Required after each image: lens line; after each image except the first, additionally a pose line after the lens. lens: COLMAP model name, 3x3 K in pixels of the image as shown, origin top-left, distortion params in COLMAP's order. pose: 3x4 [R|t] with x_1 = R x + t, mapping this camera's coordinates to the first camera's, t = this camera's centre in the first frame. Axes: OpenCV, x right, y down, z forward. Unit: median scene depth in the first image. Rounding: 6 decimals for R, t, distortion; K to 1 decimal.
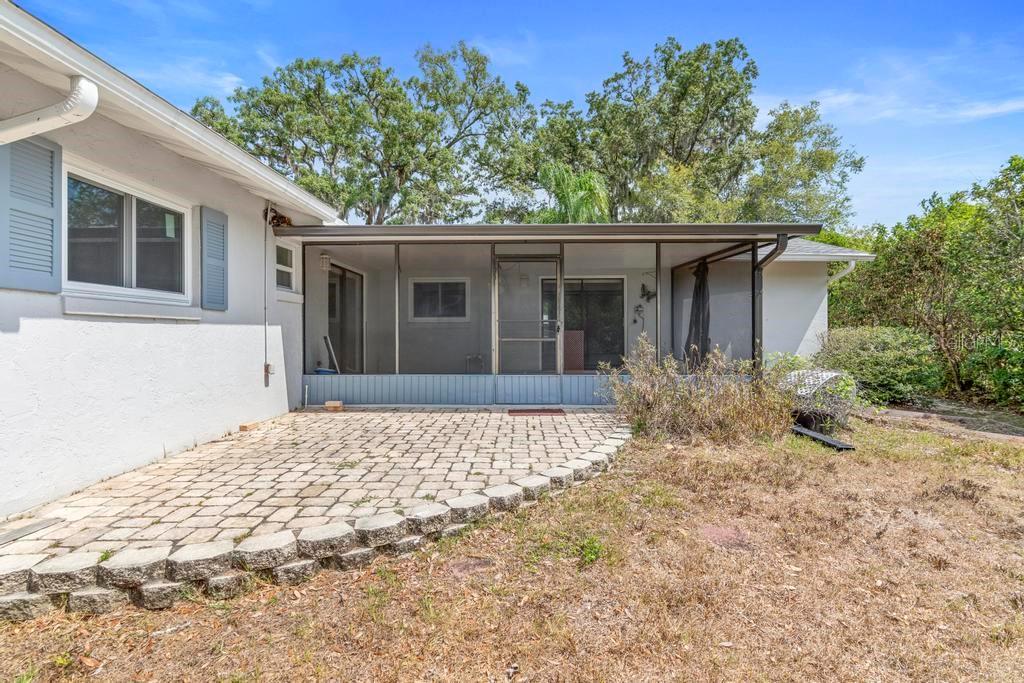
lens RADIAL K [[464.7, 0, 508.2], [0, 464.7, 332.5], [0, 0, 1]] dist [-0.011302, 0.003672]
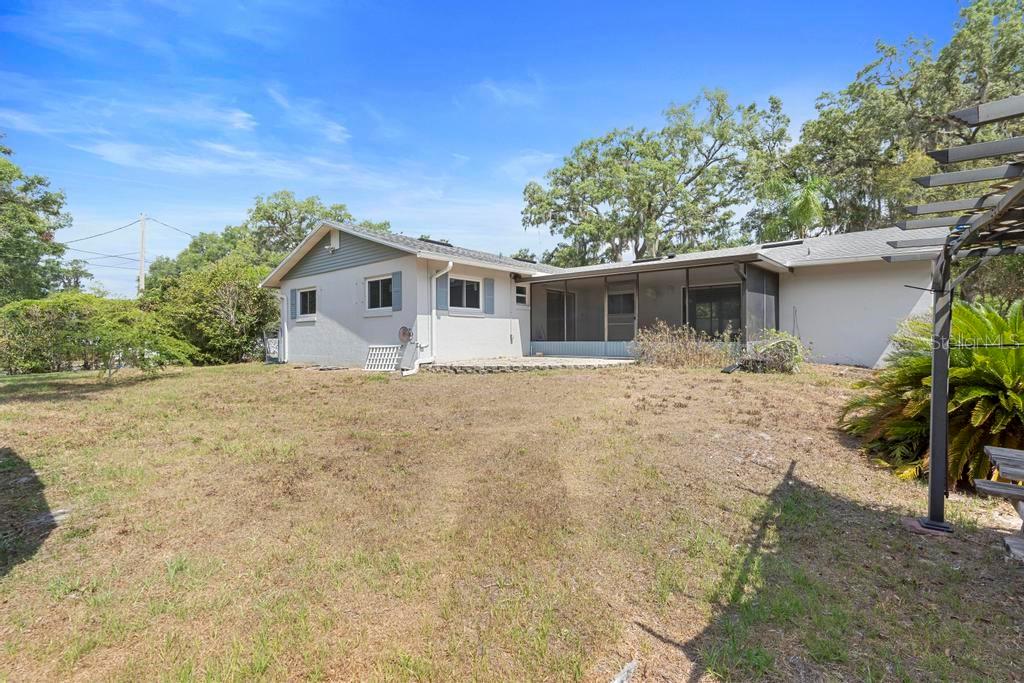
lens RADIAL K [[464.7, 0, 517.2], [0, 464.7, 338.0], [0, 0, 1]] dist [-0.011302, 0.003672]
pose [[0.778668, -0.001244, -0.627435, 0.727525], [0.002044, 0.999998, 0.000553, 0.056806], [0.627433, -0.001713, 0.778669, -0.632068]]
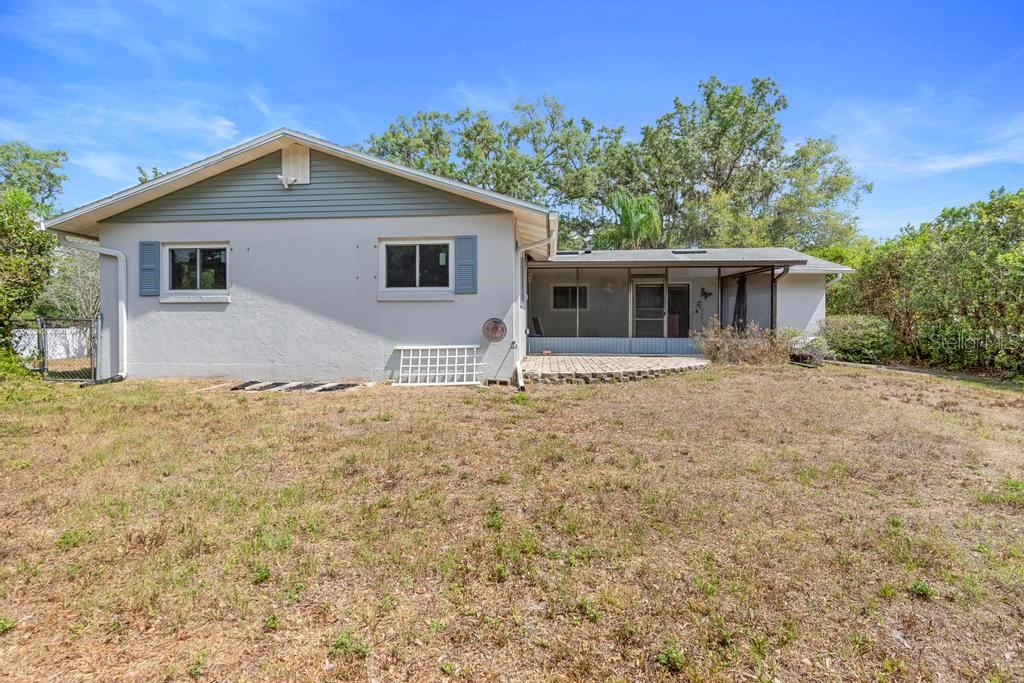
lens RADIAL K [[464.7, 0, 506.1], [0, 464.7, 328.6], [0, 0, 1]] dist [-0.011302, 0.003672]
pose [[0.998119, 0.006120, -0.060995, -0.321371], [-0.006105, 0.999981, 0.000437, 0.043496], [0.060996, -0.000064, 0.998138, -0.703029]]
